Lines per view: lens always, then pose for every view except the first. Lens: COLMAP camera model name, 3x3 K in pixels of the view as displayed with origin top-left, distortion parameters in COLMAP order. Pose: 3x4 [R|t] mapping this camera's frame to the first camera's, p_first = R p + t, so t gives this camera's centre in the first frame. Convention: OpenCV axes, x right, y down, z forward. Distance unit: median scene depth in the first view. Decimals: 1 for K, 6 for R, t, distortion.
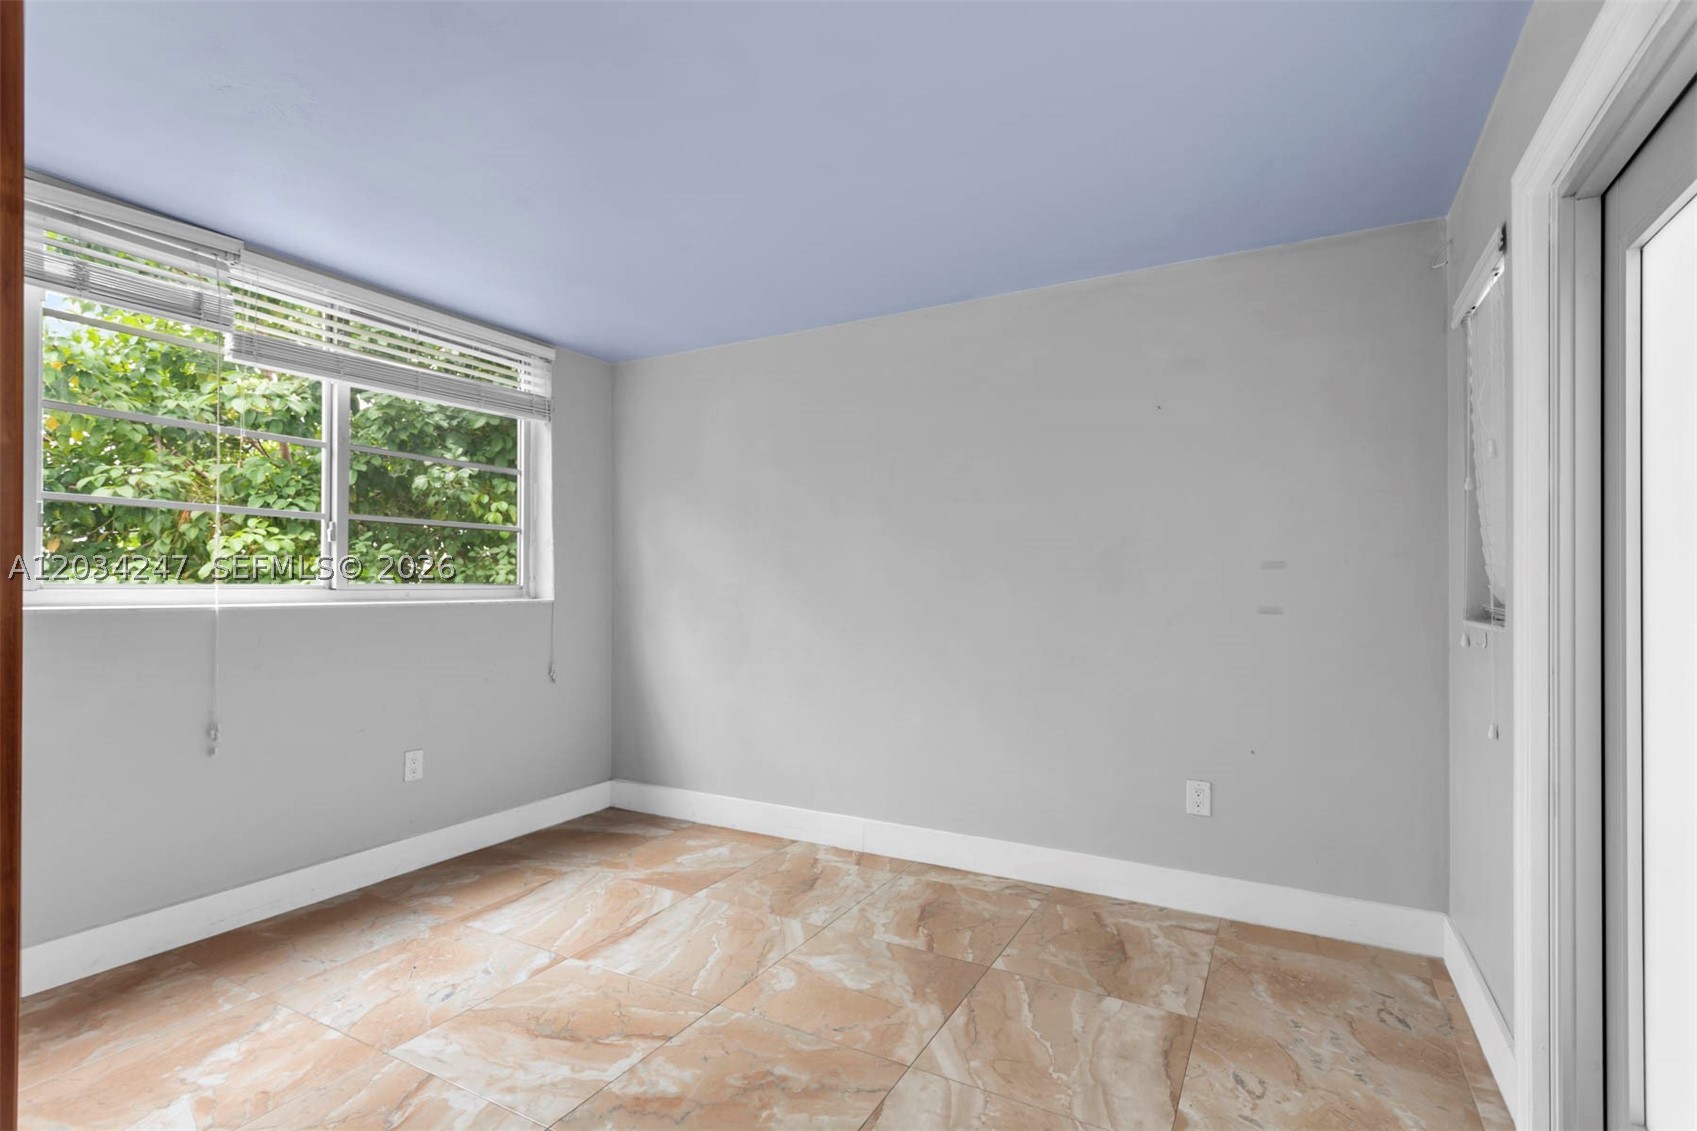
lens RADIAL K [[802.8, 0, 845.6], [0, 802.8, 577.5], [0, 0, 1]] dist [-0.000007, 0.000087]
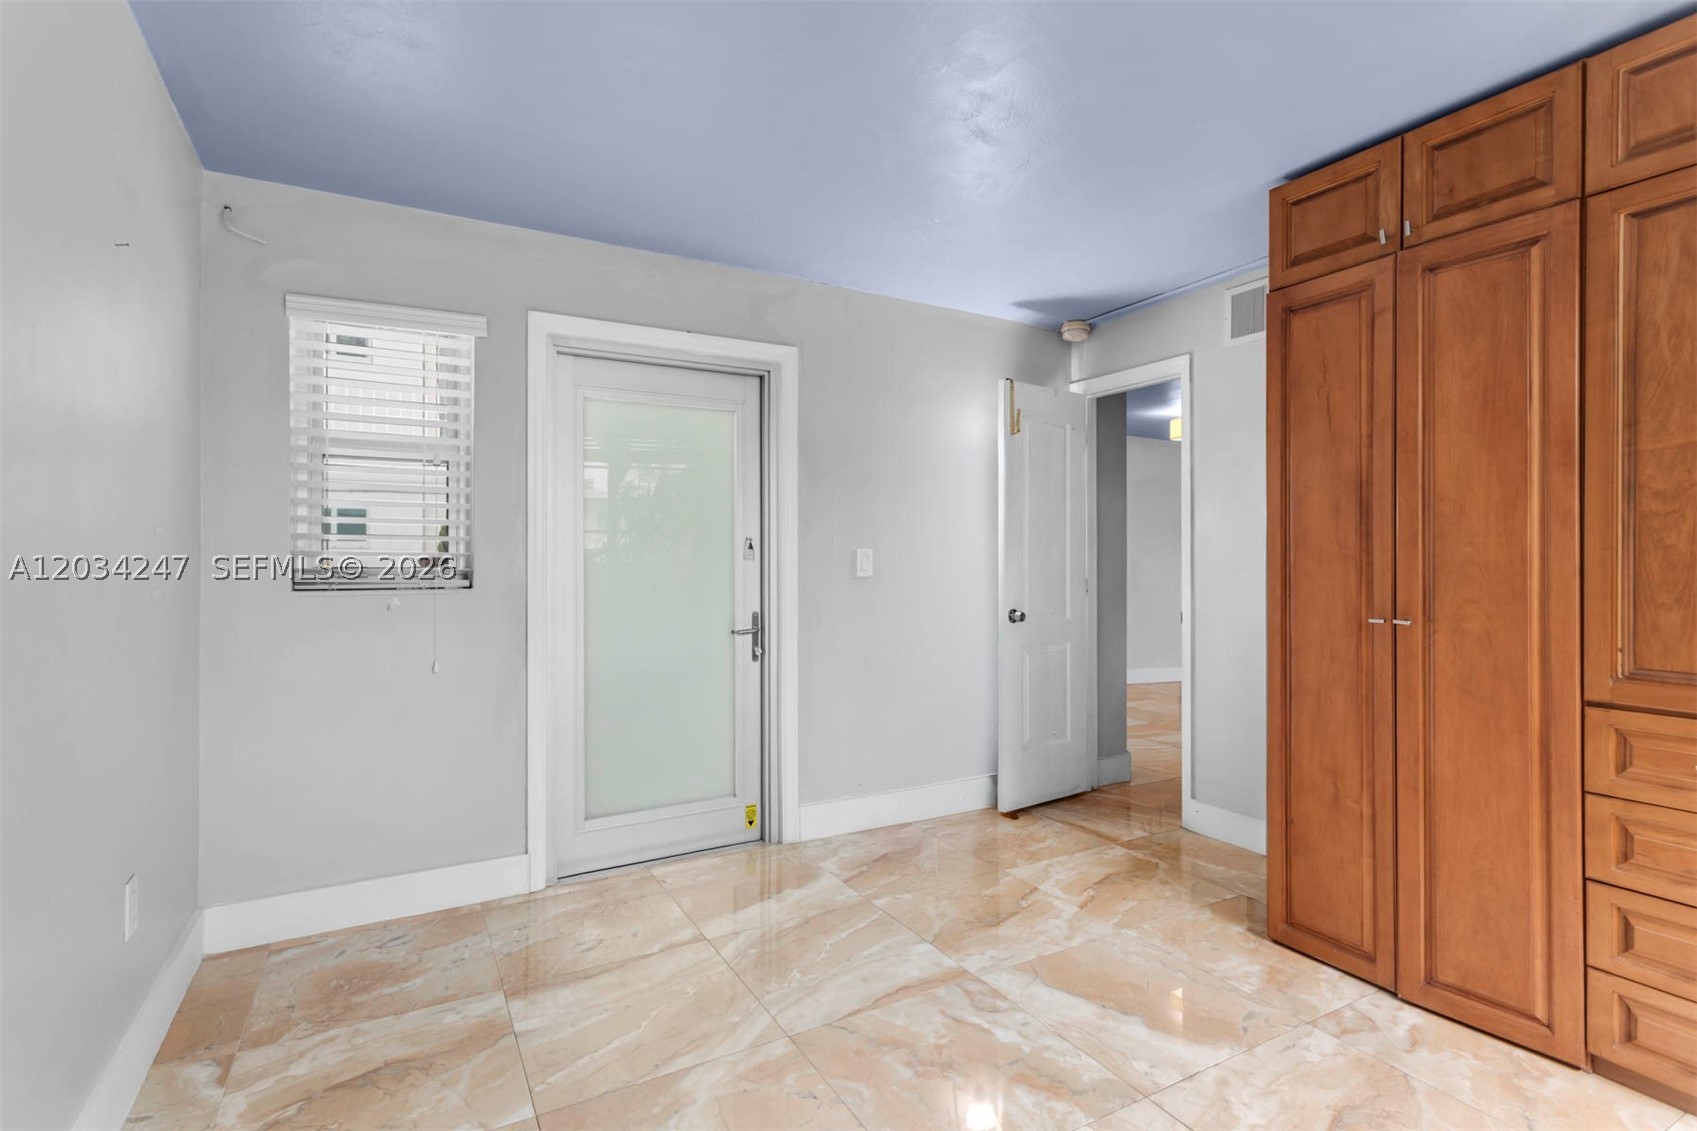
lens RADIAL K [[802.8, 0, 845.6], [0, 802.8, 577.5], [0, 0, 1]] dist [-0.000007, 0.000087]
pose [[-0.850256, -0.011680, 0.526239, -0.457656], [-0.005830, 0.999901, 0.012773, 0.015198], [-0.526337, 0.007792, -0.850241, 1.640463]]
